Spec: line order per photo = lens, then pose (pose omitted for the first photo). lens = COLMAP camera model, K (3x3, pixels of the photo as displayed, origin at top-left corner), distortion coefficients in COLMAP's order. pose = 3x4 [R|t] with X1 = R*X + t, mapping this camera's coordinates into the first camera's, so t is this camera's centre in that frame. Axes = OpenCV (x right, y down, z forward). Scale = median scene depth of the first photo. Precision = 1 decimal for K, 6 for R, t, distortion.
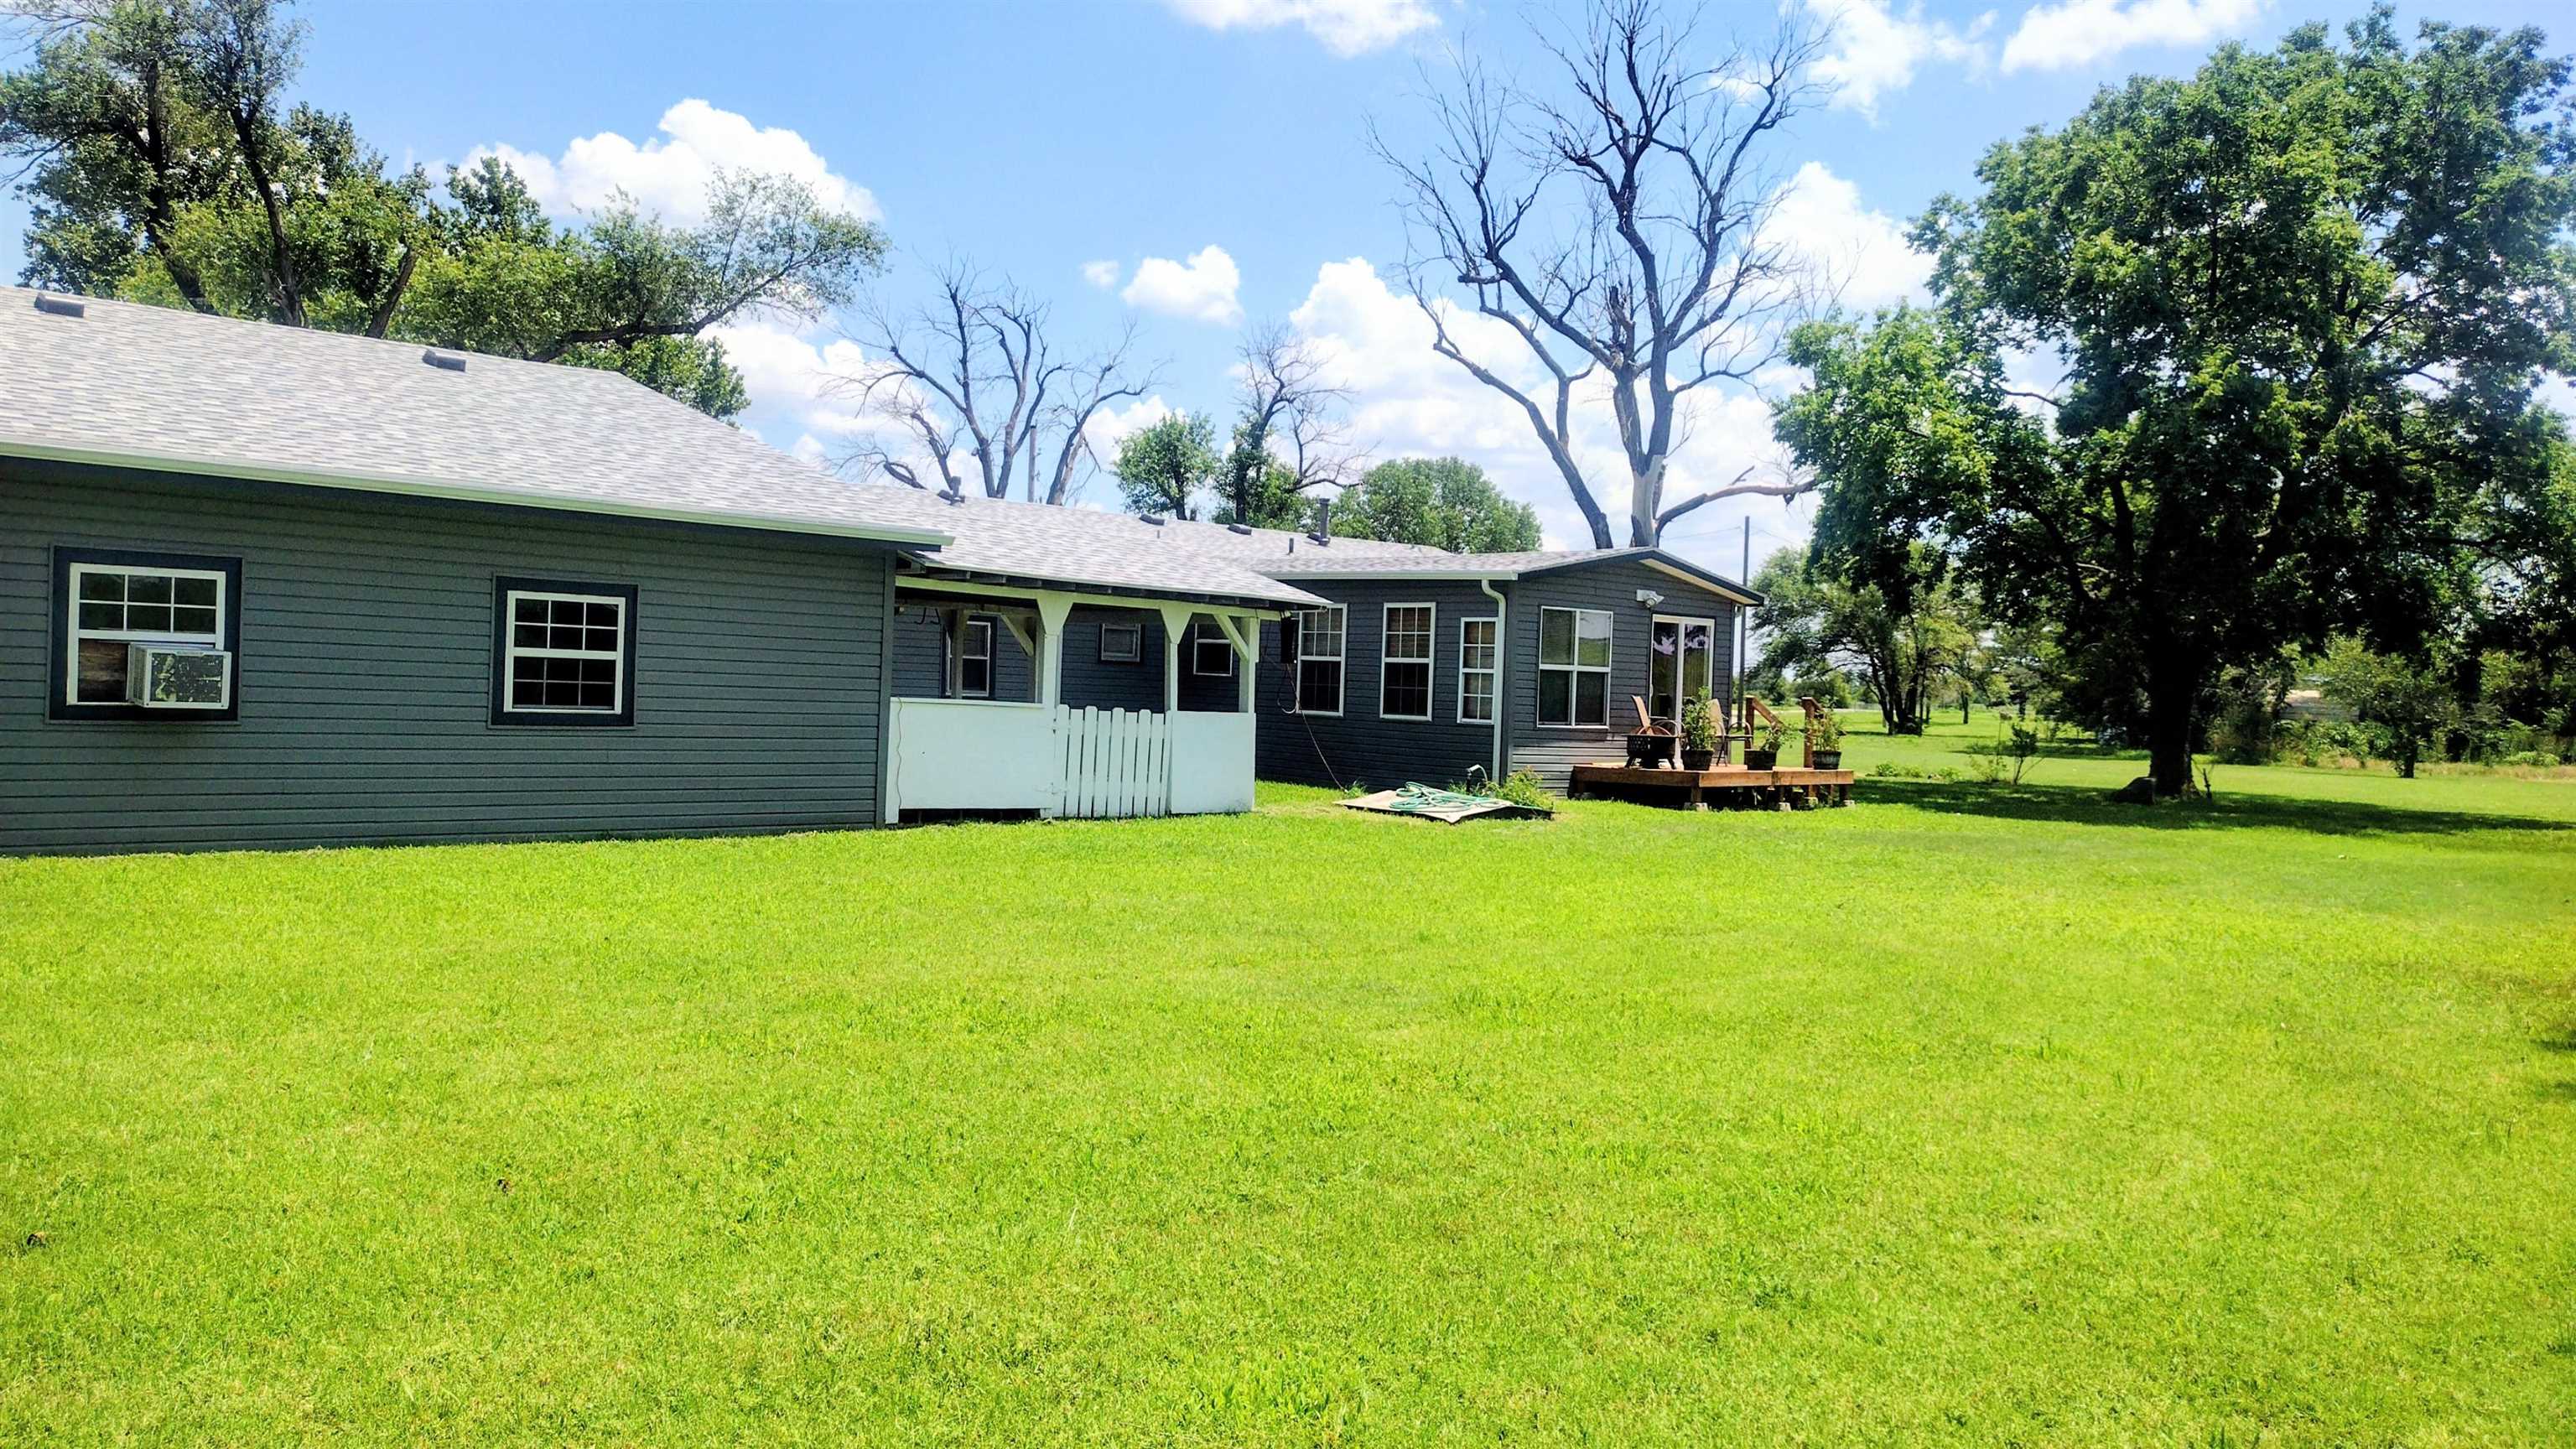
lens RADIAL K [[1947.1, 0, 1148.5], [0, 1947.1, 725.1], [0, 0, 1]] dist [0.028717, -0.001982]
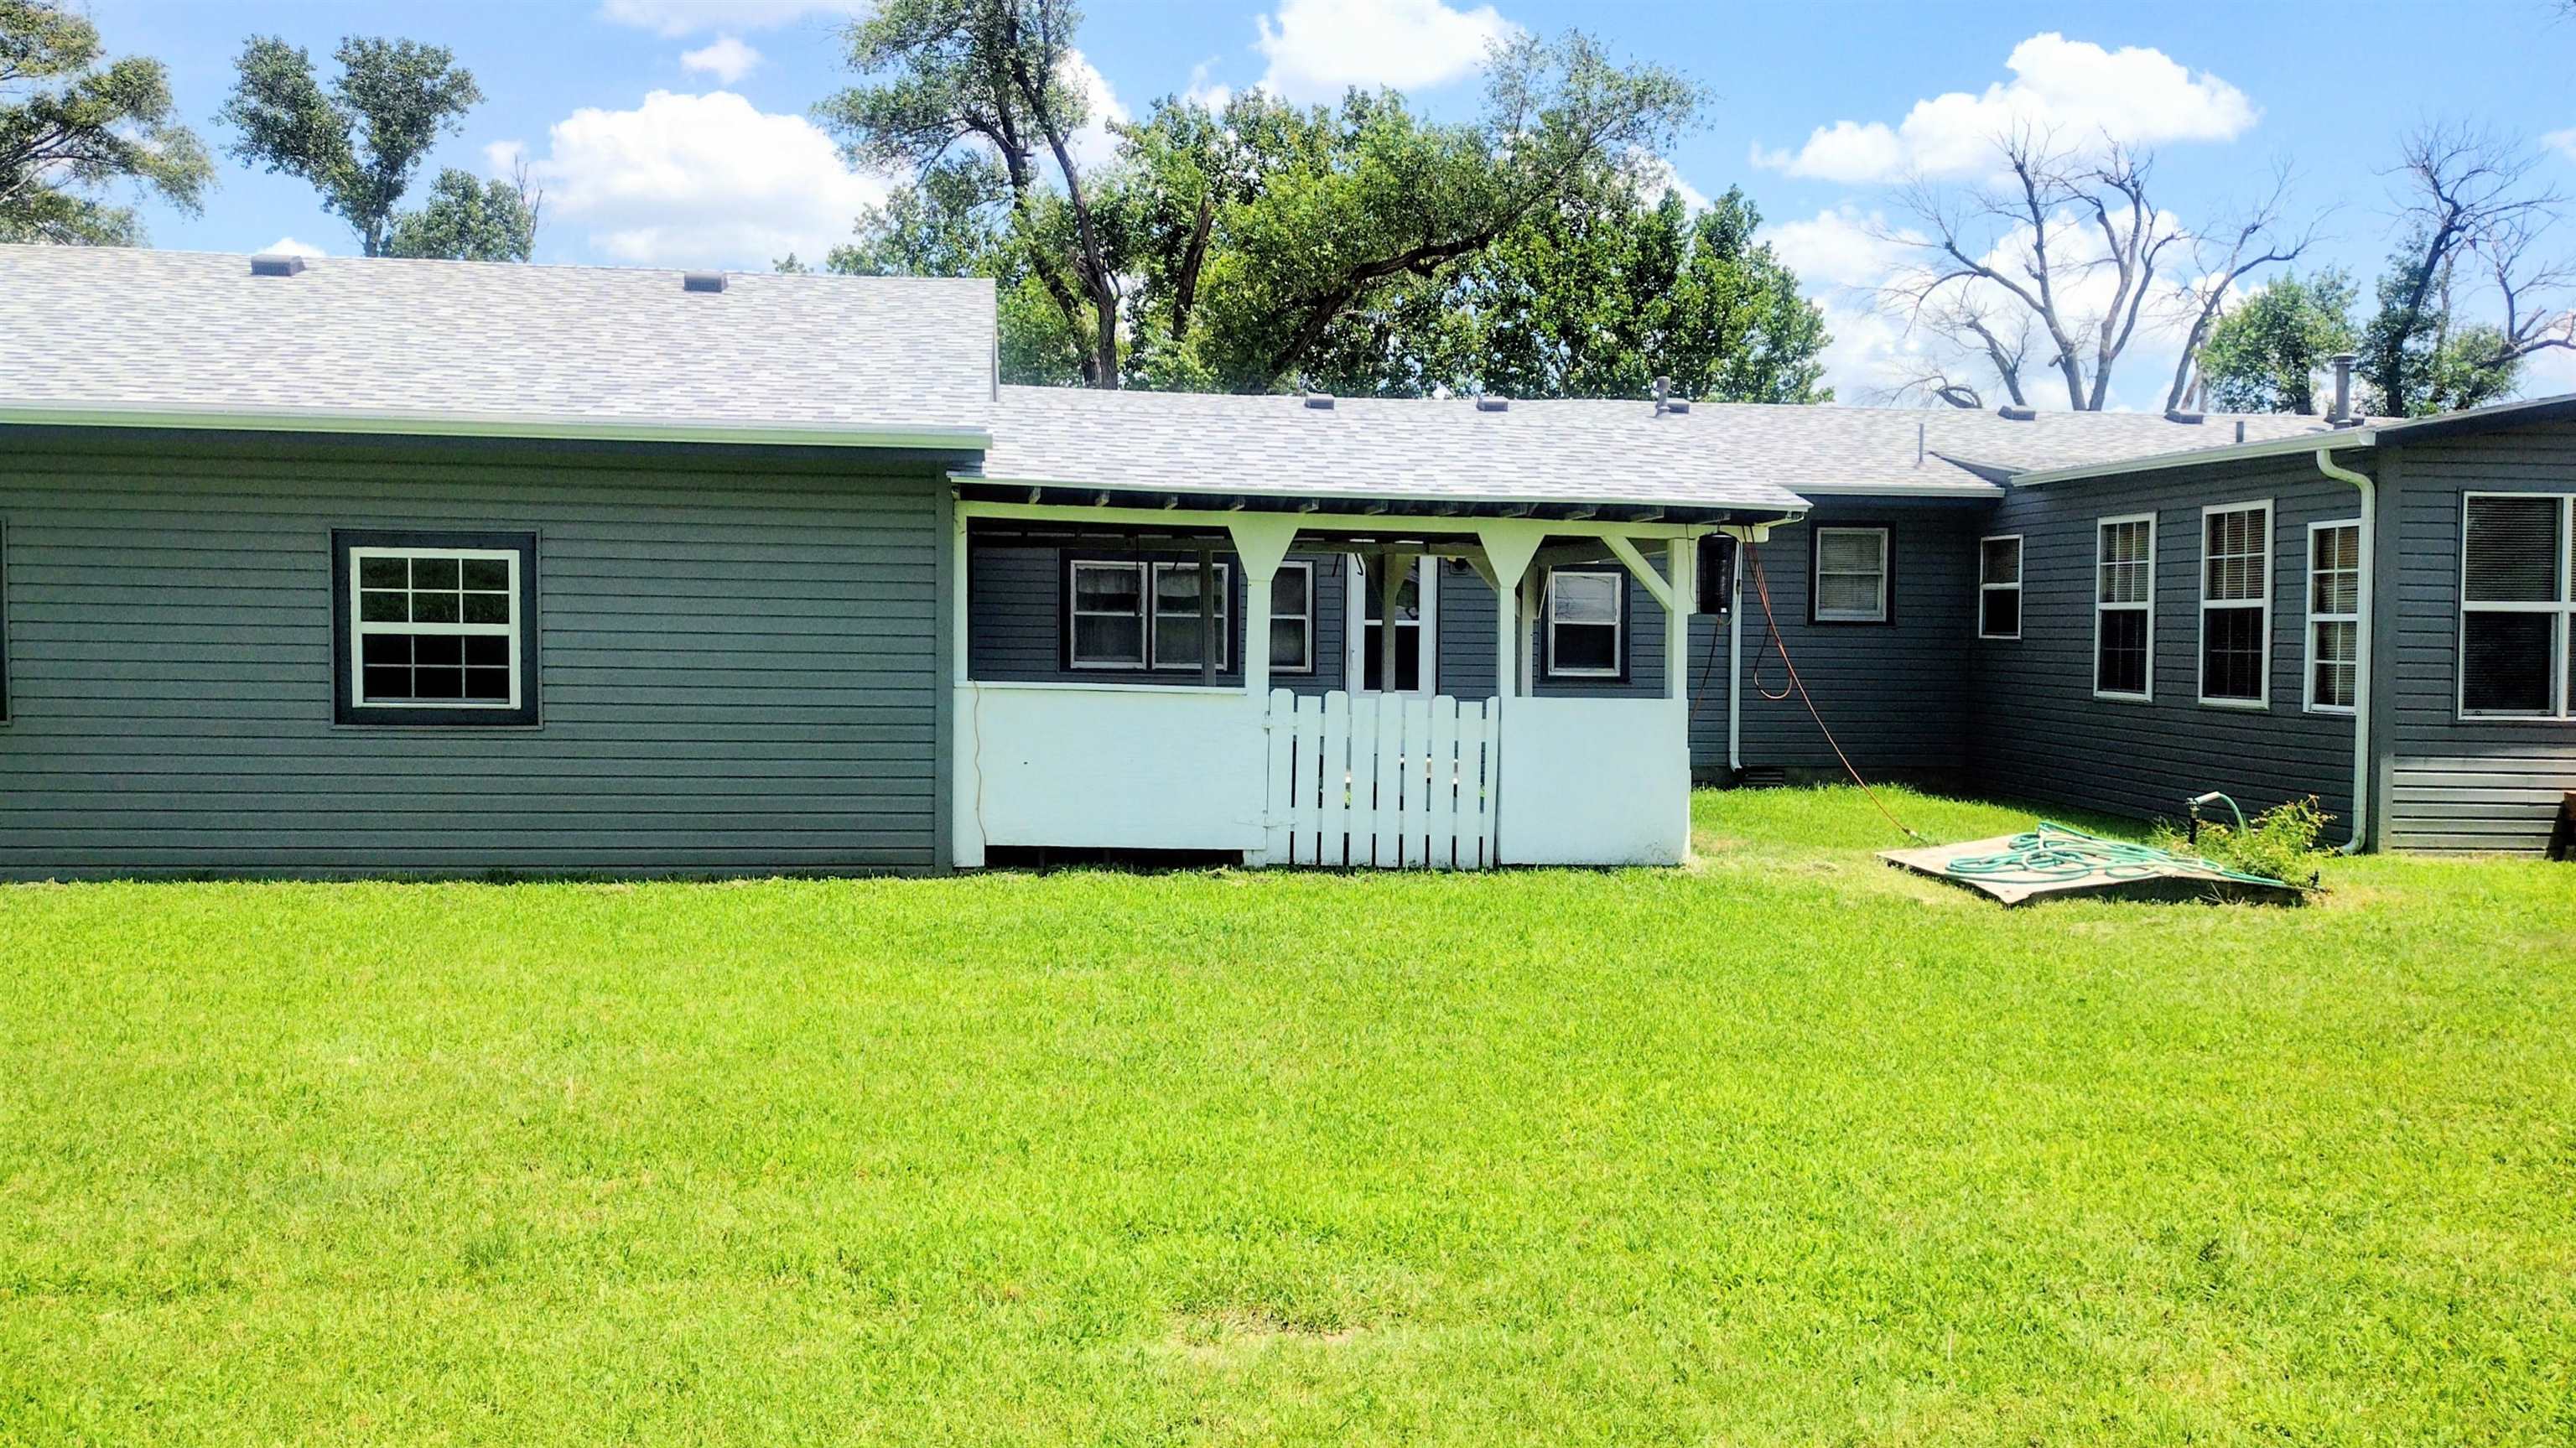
lens RADIAL K [[1925.0, 0, 1288.0], [0, 1925.0, 724.0], [0, 0, 1]] dist [0.047214, -0.062752]
pose [[0.801317, 0.001552, -0.598238, 0.320888], [0.003333, 0.999970, 0.007059, -0.003361], [0.598231, -0.007650, 0.801287, 0.473986]]
